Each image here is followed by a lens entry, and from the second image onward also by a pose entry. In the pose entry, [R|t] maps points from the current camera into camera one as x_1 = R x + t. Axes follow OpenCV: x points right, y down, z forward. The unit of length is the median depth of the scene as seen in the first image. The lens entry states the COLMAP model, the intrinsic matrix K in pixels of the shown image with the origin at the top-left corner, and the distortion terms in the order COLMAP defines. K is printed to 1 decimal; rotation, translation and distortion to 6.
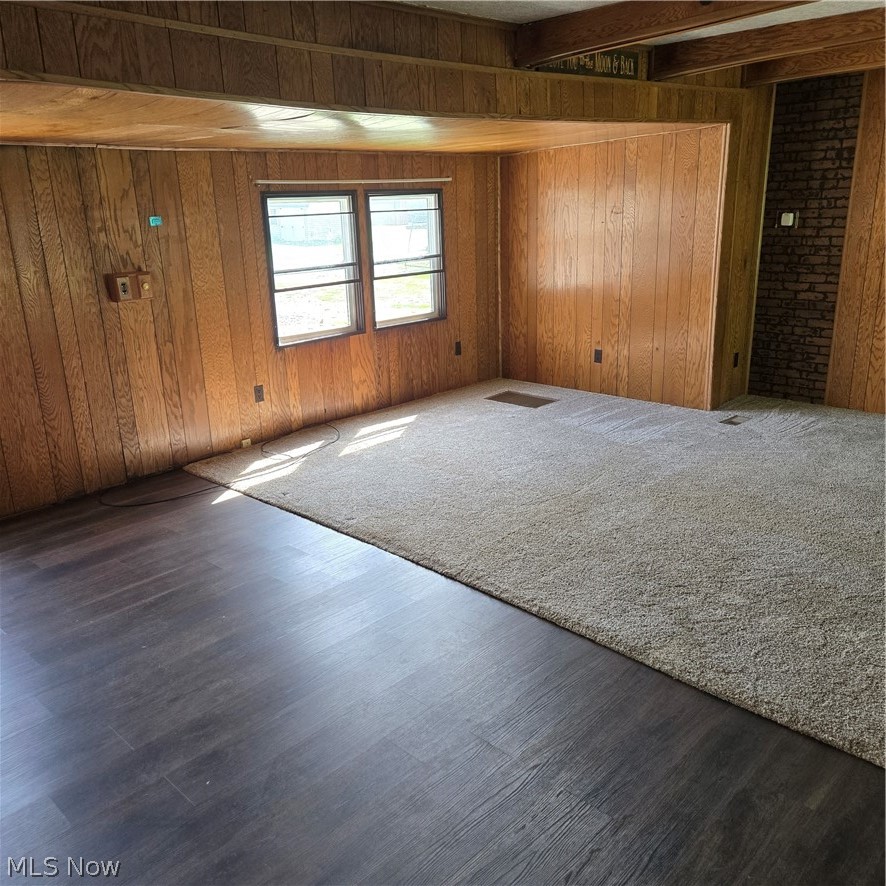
lens RADIAL K [[786.1, 0, 441.3], [0, 786.1, 435.3], [0, 0, 1]] dist [0.079384, -0.066070]
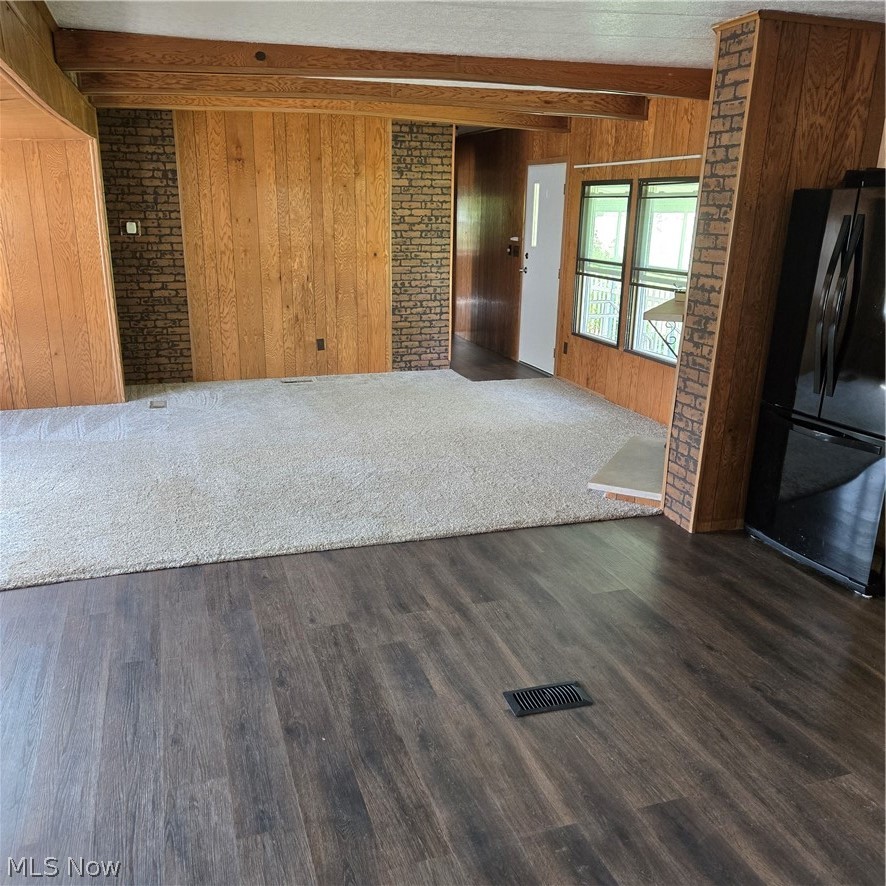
lens RADIAL K [[786.1, 0, 426.4], [0, 786.1, 440.4], [0, 0, 1]] dist [0.079384, -0.066070]
pose [[0.461526, -0.224259, 0.858313, -0.426722], [0.231121, 0.964504, 0.127728, -0.025275], [-0.856491, 0.139425, 0.496975, 0.115259]]
